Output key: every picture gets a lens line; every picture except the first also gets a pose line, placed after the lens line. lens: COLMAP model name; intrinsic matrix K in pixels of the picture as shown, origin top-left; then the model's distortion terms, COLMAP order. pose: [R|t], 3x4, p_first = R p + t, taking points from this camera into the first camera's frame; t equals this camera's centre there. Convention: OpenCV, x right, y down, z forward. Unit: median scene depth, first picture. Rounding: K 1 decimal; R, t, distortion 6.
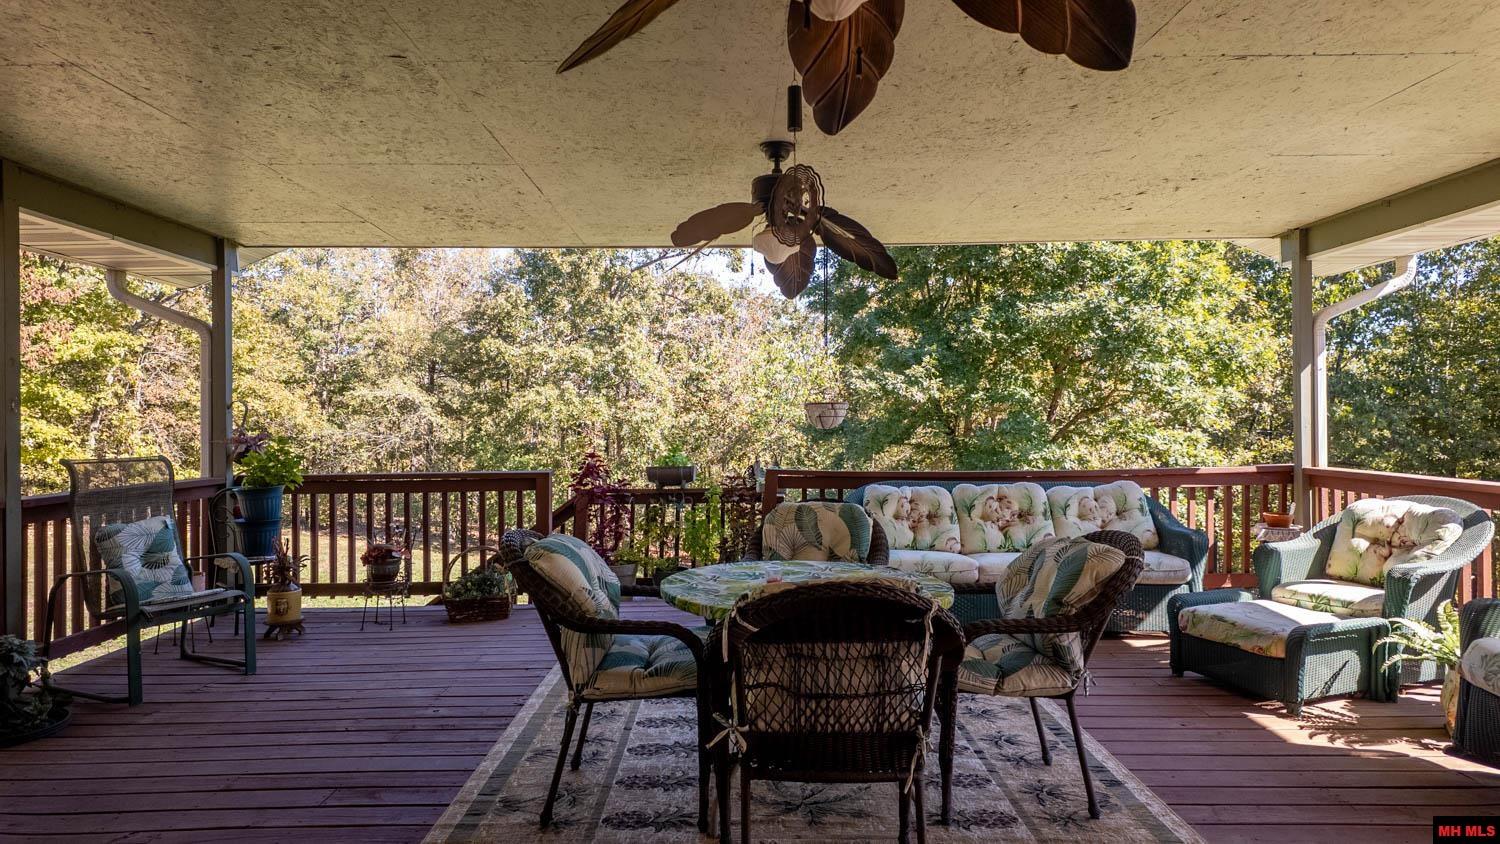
lens RADIAL K [[891.3, 0, 750.0], [0, 891.3, 422.0], [0, 0, 1]] dist [0.045049, -0.047041]
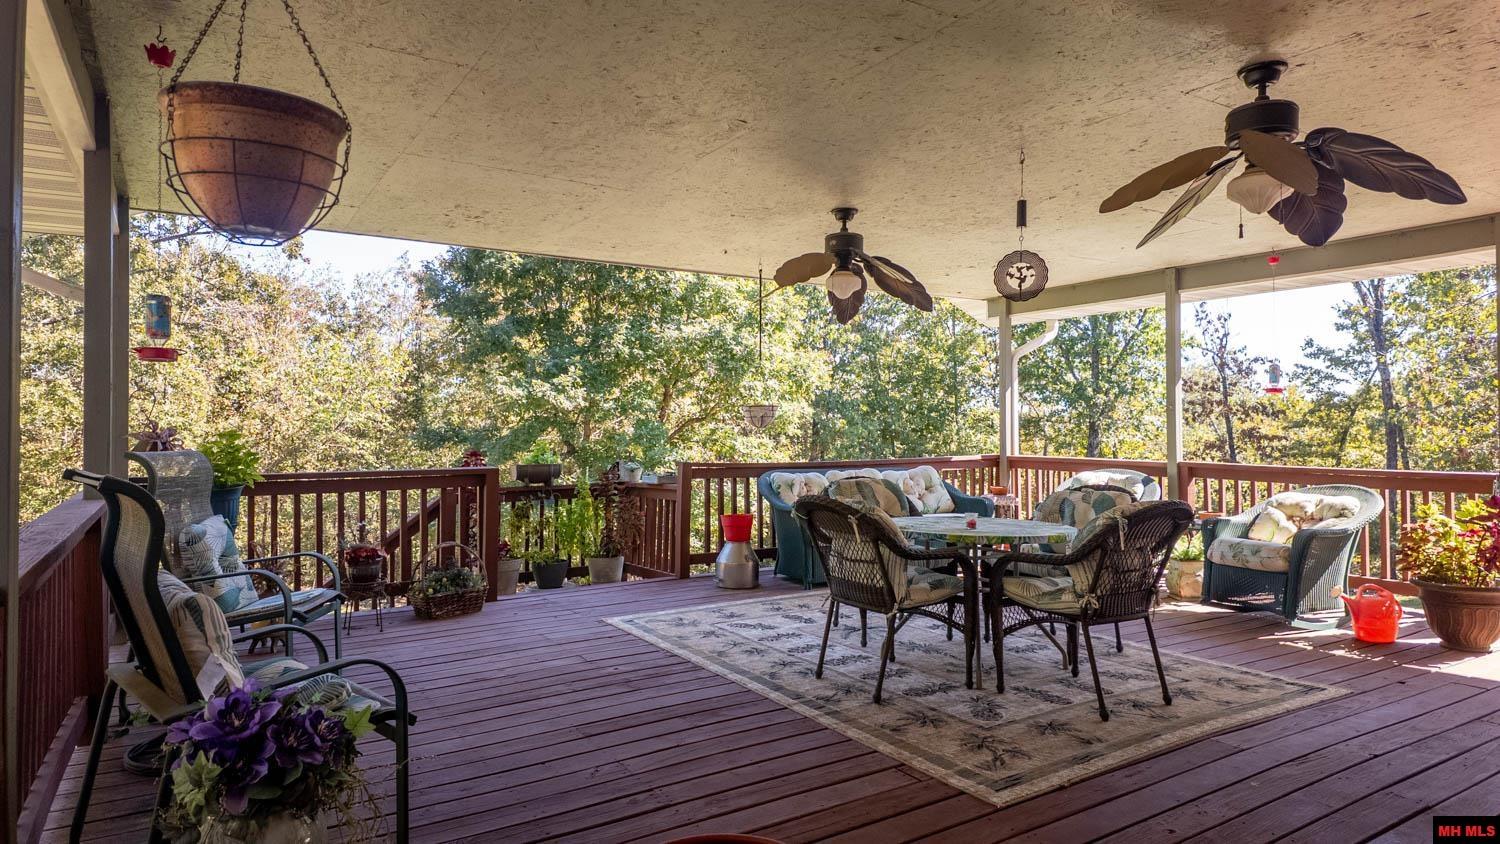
lens RADIAL K [[884.8, 0, 759.0], [0, 884.8, 425.9], [0, 0, 1]] dist [0.066223, -0.044781]
pose [[0.843100, 0.009077, 0.537679, -0.192251], [-0.004986, 0.999947, -0.009063, 0.005780], [-0.537733, 0.004960, 0.843101, -0.011094]]
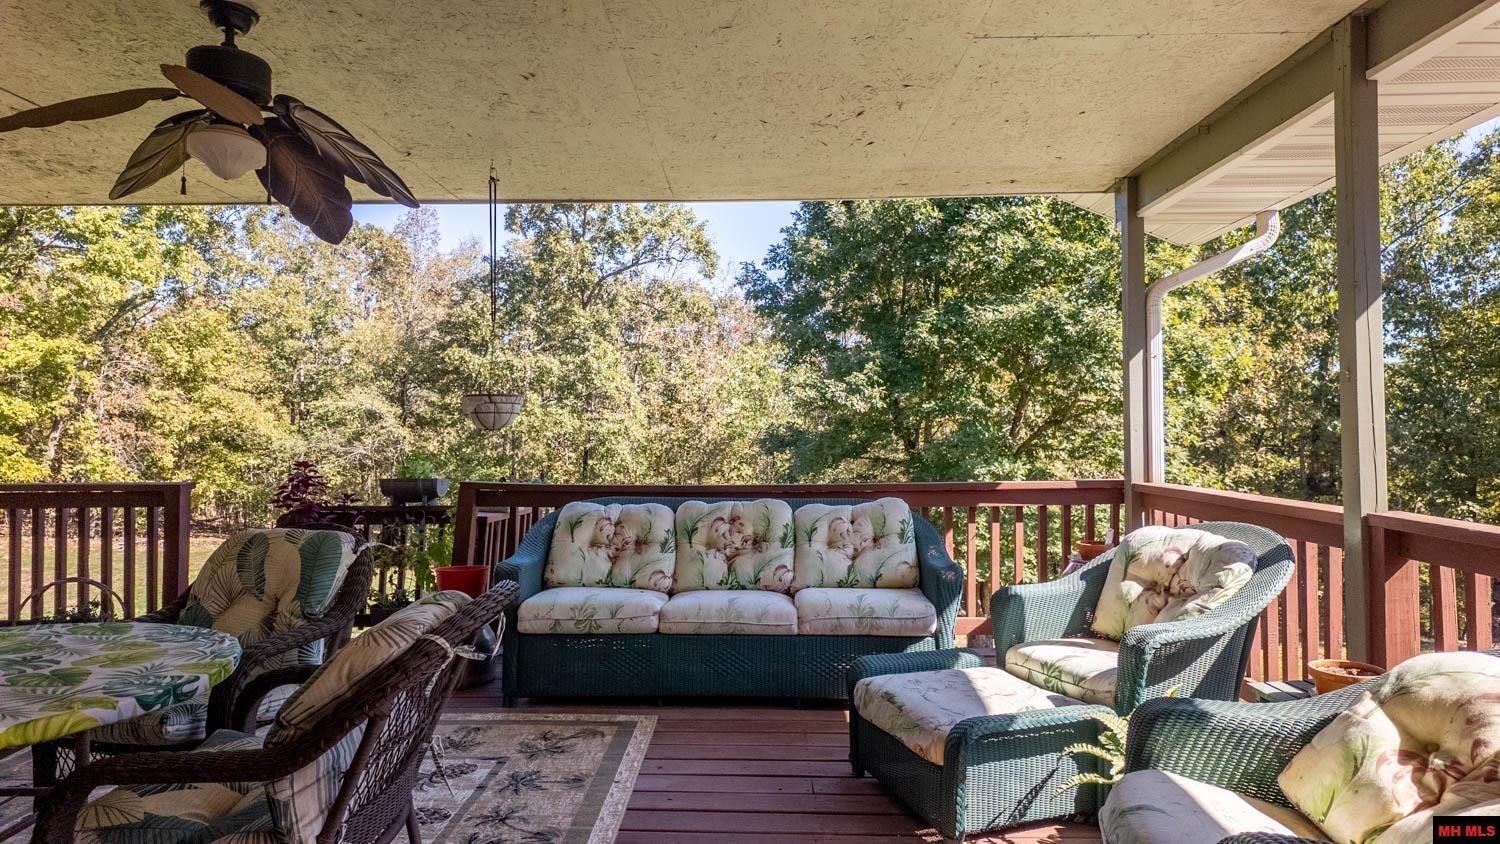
lens RADIAL K [[884.8, 0, 759.0], [0, 884.8, 425.9], [0, 0, 1]] dist [0.066223, -0.044781]
pose [[0.999732, 0.004032, -0.022780, 0.110202], [-0.004312, 0.999916, -0.012260, 0.004351], [0.022729, 0.012355, 0.999665, 0.077629]]
